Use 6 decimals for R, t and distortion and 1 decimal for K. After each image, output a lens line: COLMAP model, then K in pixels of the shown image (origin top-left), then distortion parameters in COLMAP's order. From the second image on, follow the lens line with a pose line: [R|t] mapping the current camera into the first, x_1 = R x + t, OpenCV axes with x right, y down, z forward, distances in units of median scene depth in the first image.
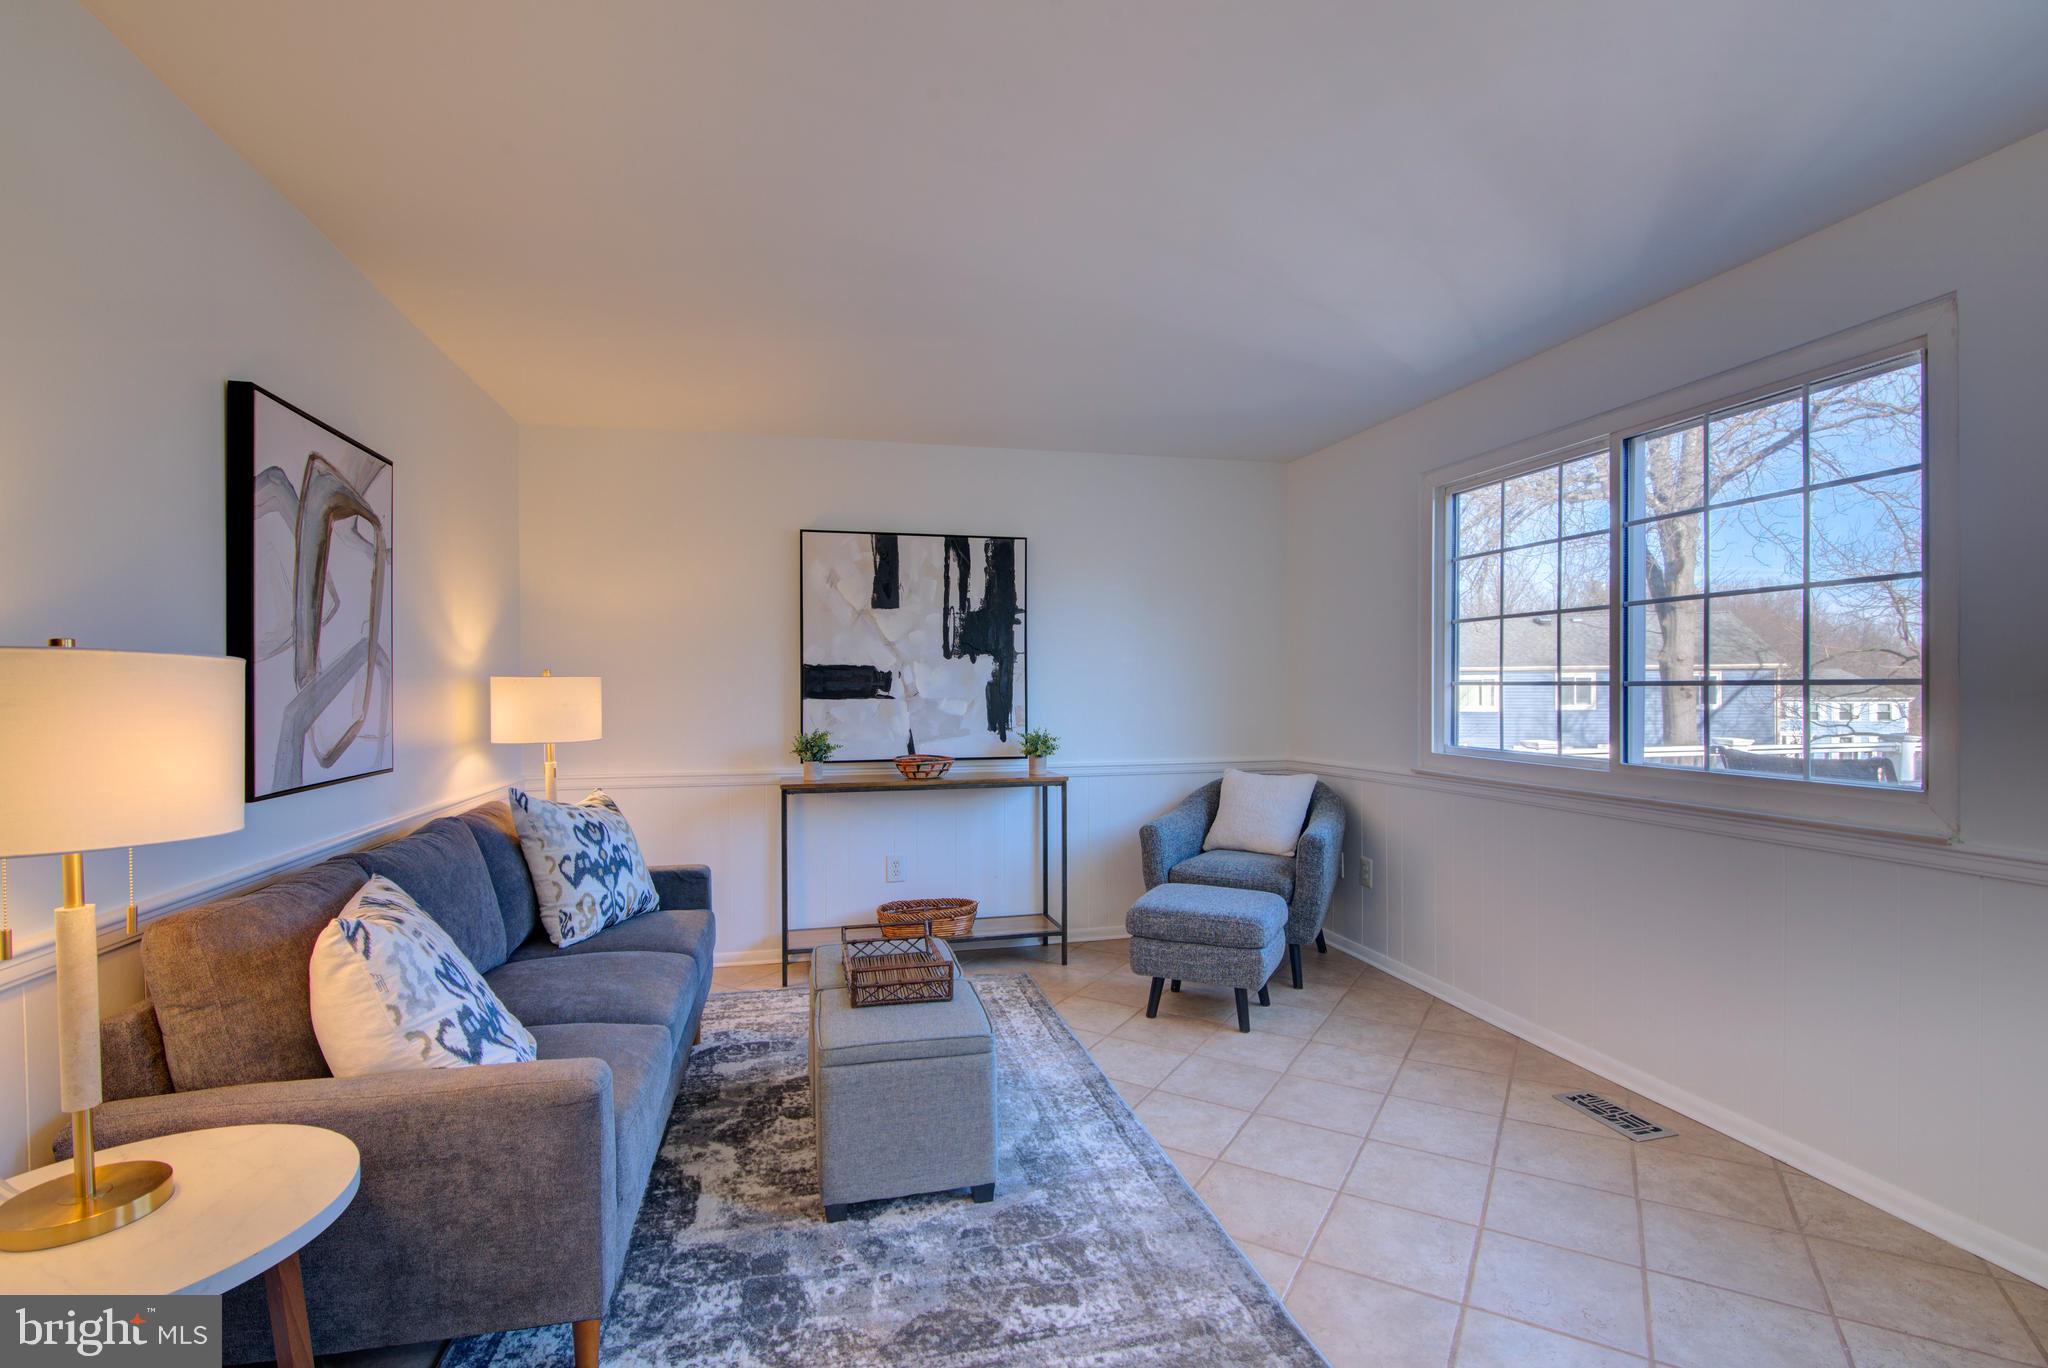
lens RADIAL K [[931.7, 0, 1025.0], [0, 931.7, 689.9], [0, 0, 1]] dist [-0.019932, 0.001673]
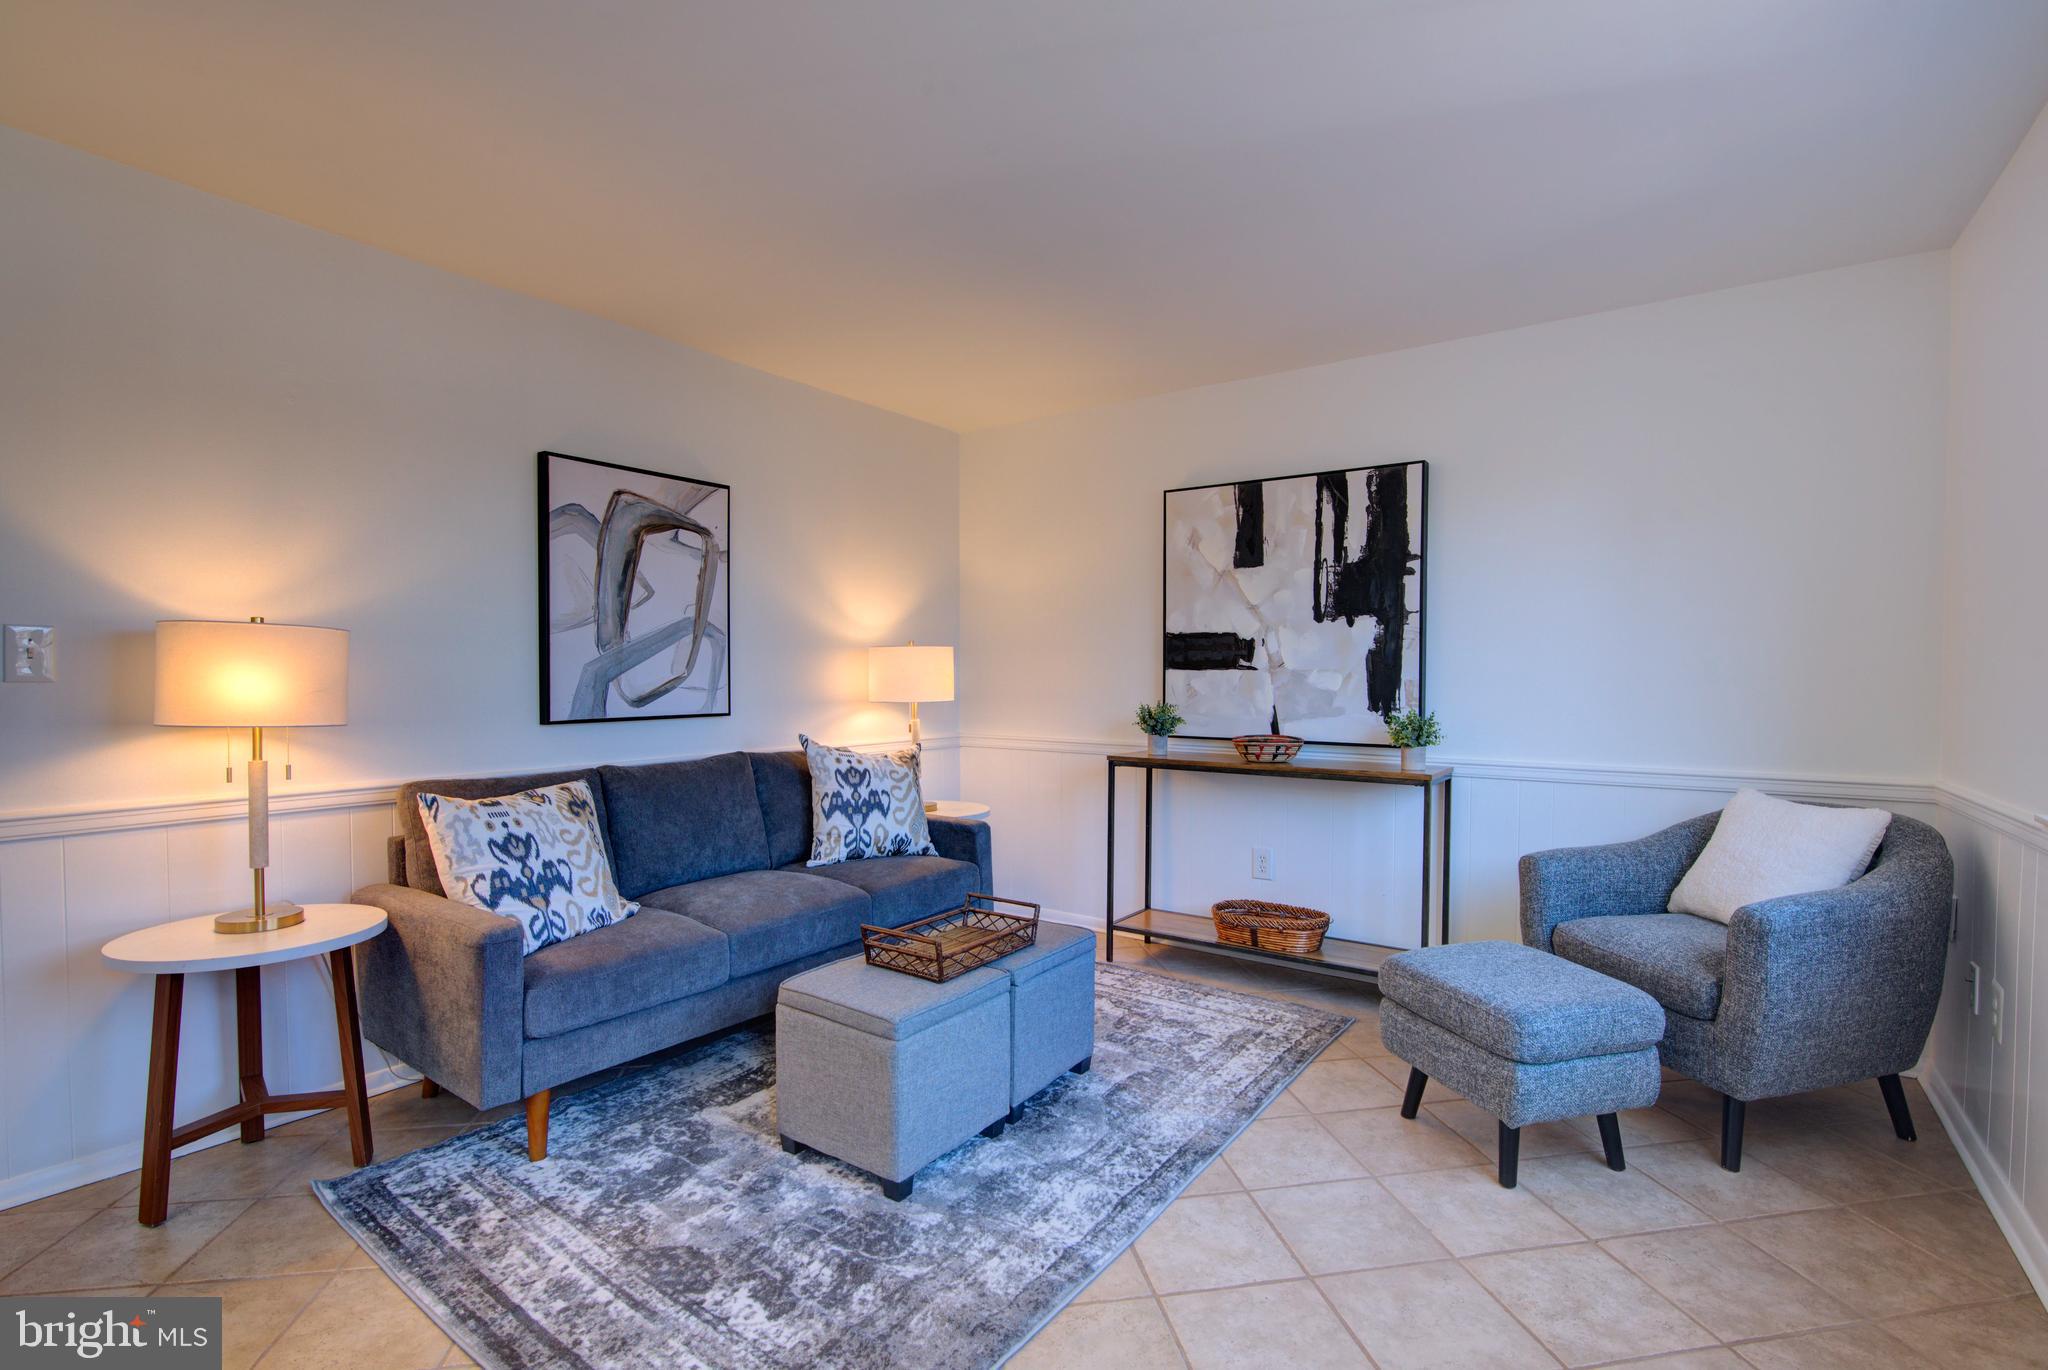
lens RADIAL K [[947.9, 0, 1024.0], [0, 947.9, 685.0], [0, 0, 1]] dist [-0.019604, 0.000243]
pose [[0.654082, 0.016882, -0.756236, 0.397457], [-0.007028, 0.999843, 0.016241, 0.011114], [0.756391, -0.005308, 0.654098, 0.257351]]
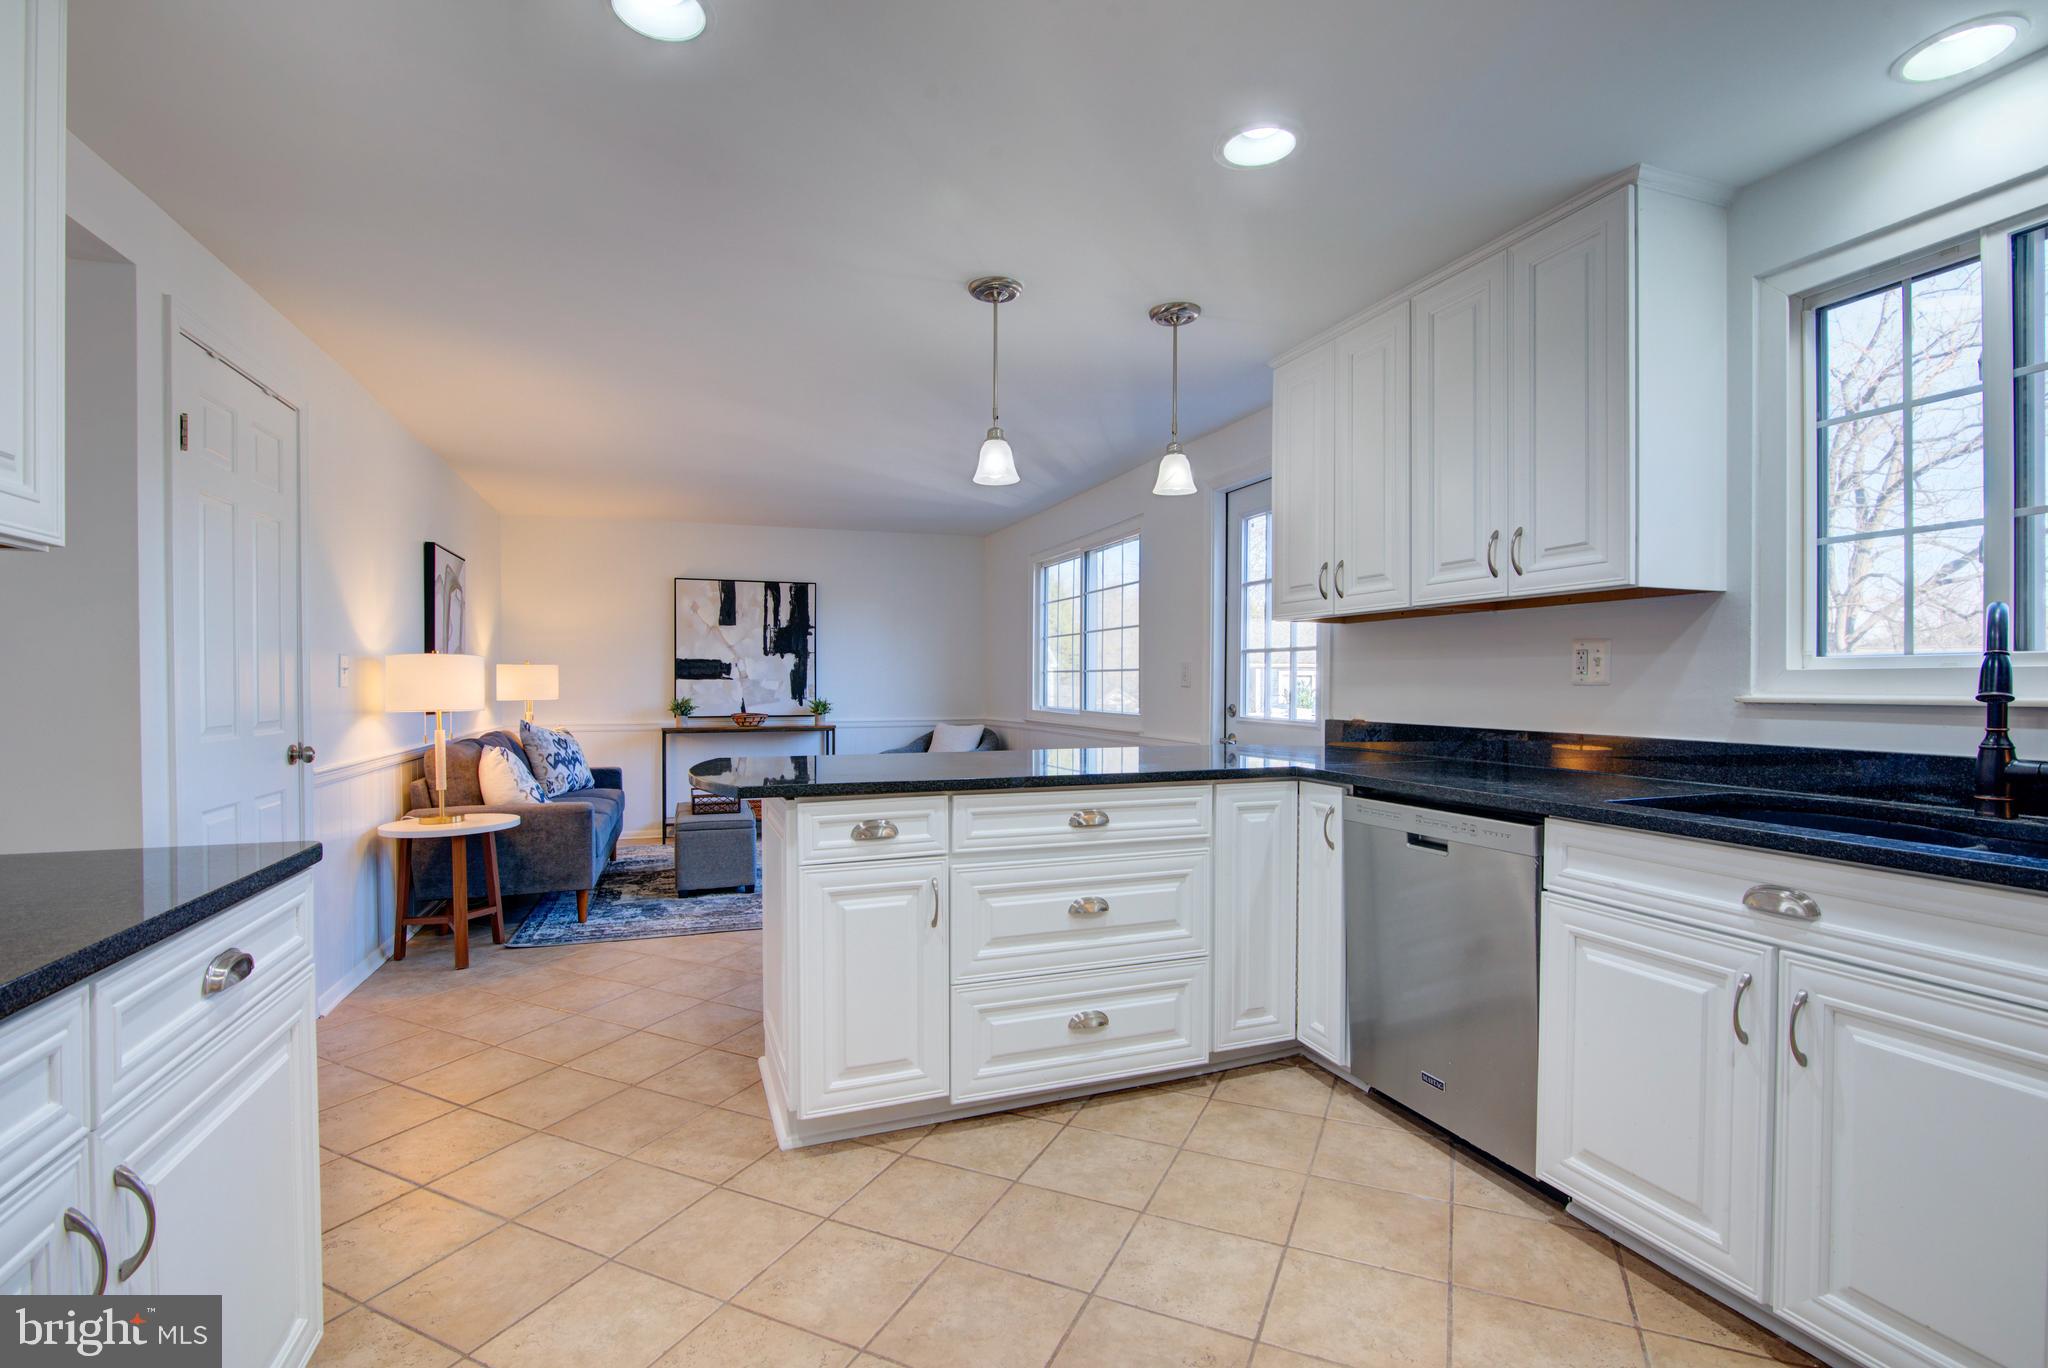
lens RADIAL K [[931.7, 0, 1025.0], [0, 931.7, 689.9], [0, 0, 1]] dist [-0.019932, 0.001673]
pose [[0.994169, 0.003380, 0.107776, 0.204513], [-0.004072, 0.999972, 0.006207, 0.015927], [-0.107752, -0.006609, 0.994156, -0.726443]]
